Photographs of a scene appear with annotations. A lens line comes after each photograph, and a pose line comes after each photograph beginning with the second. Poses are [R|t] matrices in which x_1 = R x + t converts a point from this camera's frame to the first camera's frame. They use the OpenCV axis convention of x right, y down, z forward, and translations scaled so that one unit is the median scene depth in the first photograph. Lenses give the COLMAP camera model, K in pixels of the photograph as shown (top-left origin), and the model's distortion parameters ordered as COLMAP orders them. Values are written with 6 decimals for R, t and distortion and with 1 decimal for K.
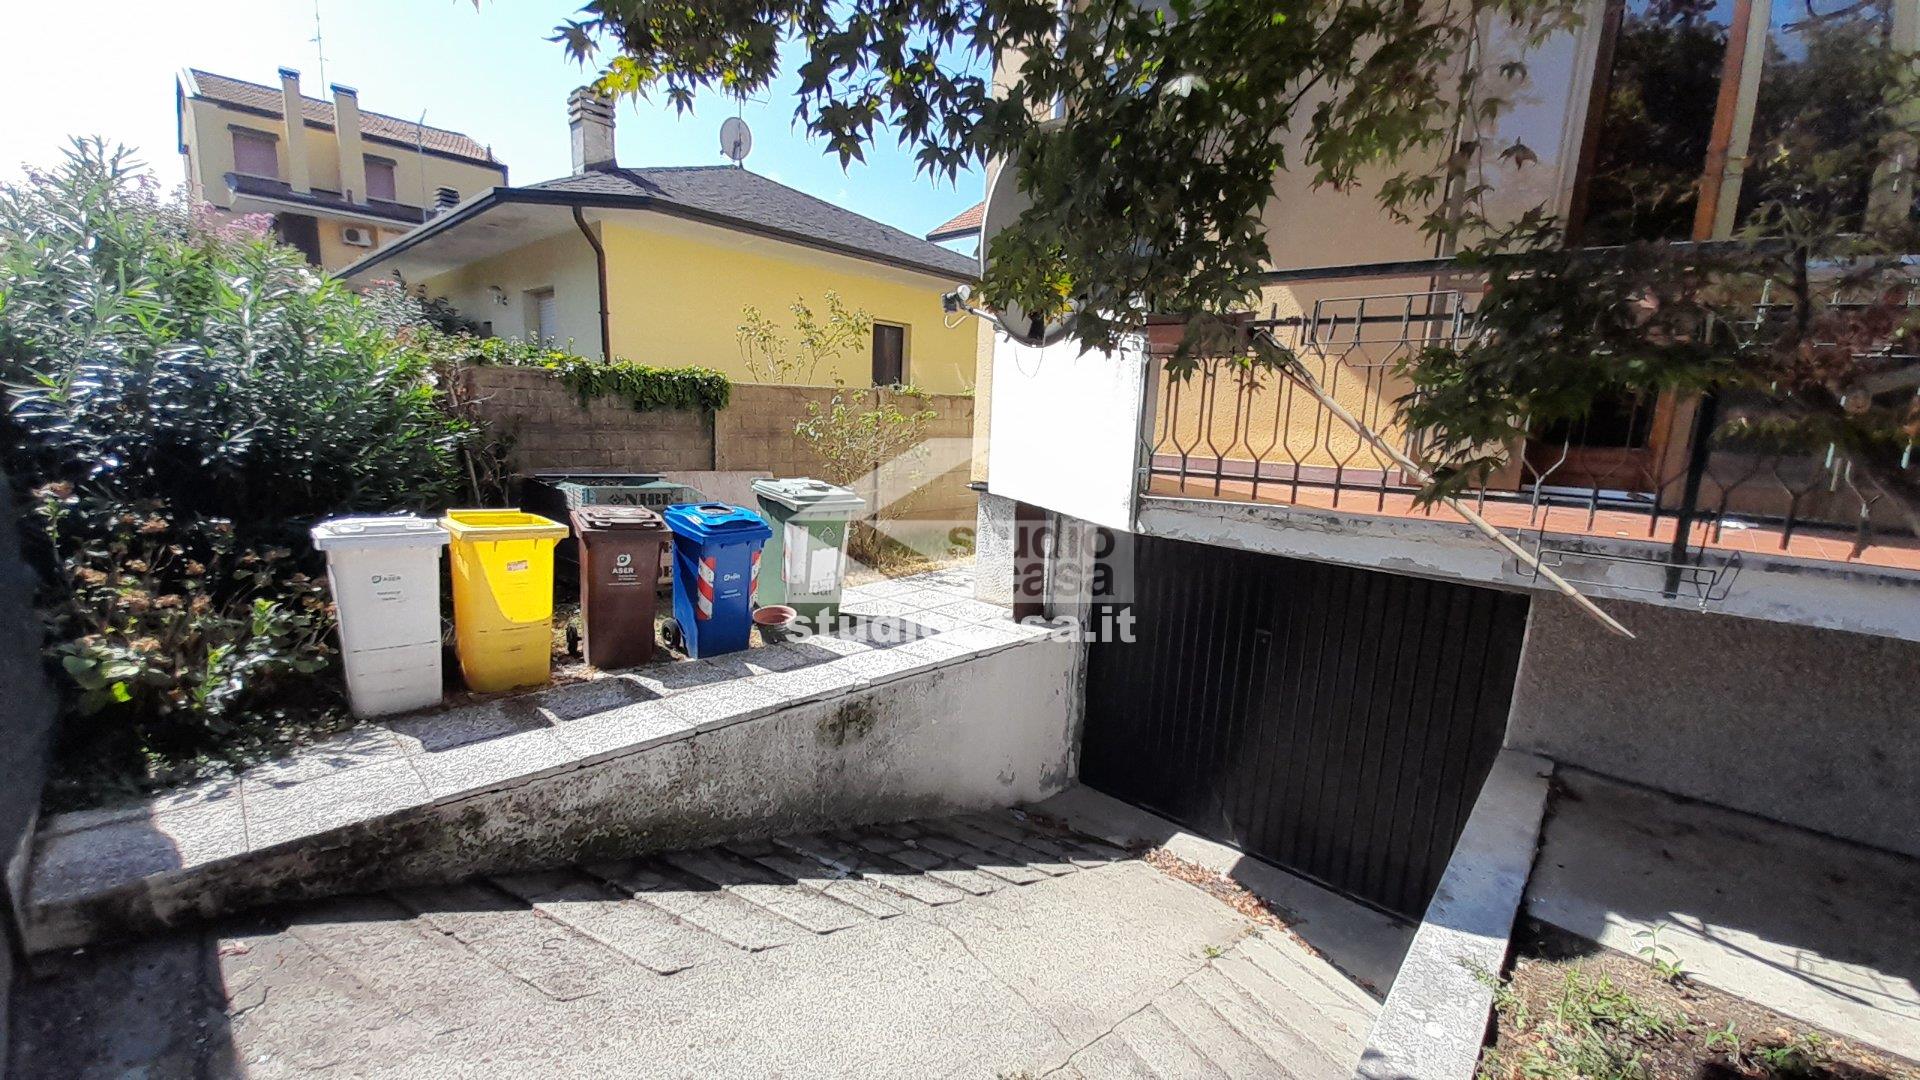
lens RADIAL K [[731.0, 0, 933.4], [0, 731.0, 559.1], [0, 0, 1]] dist [0.038224, -0.022356]
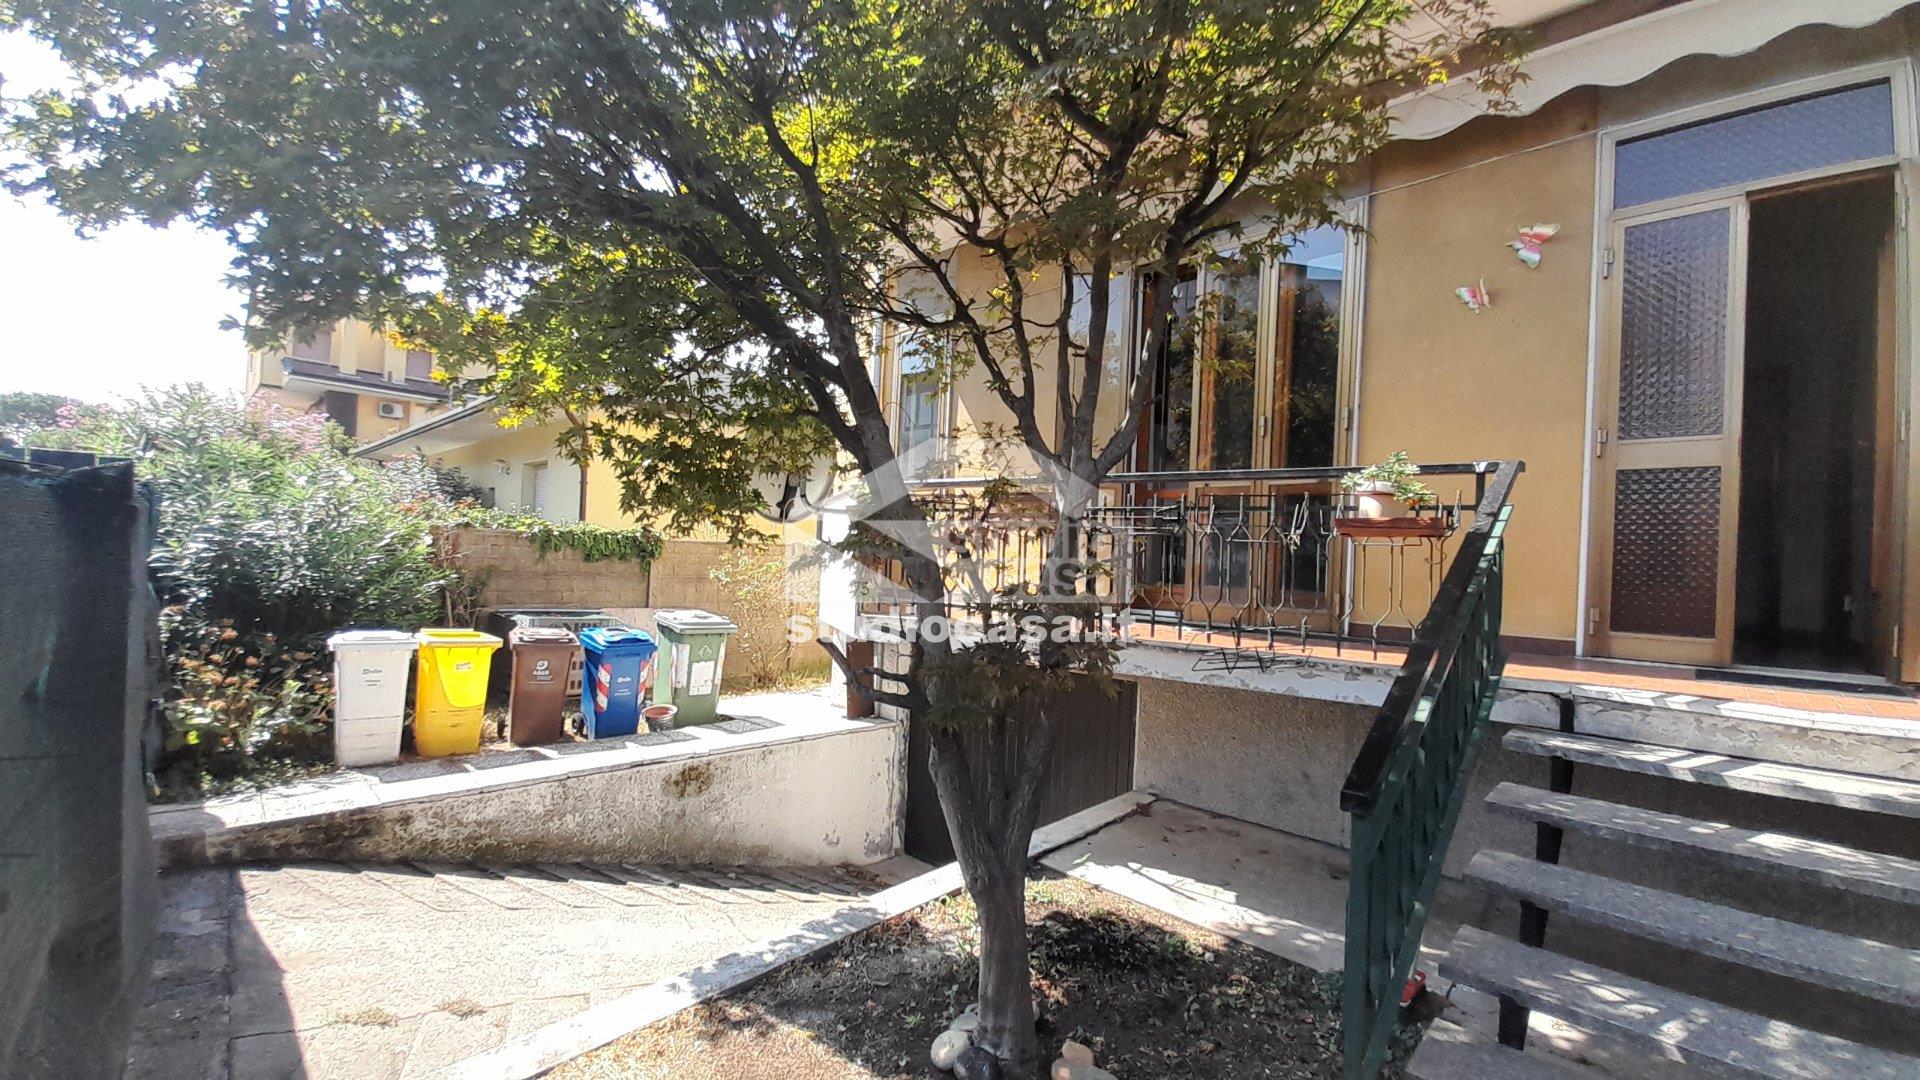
lens RADIAL K [[731.0, 0, 933.4], [0, 731.0, 559.1], [0, 0, 1]] dist [0.038224, -0.022356]
pose [[0.999999, -0.000436, 0.001102, 0.400127], [0.000647, 0.980043, -0.198787, 0.102128], [-0.000994, 0.198787, 0.980042, -0.523739]]
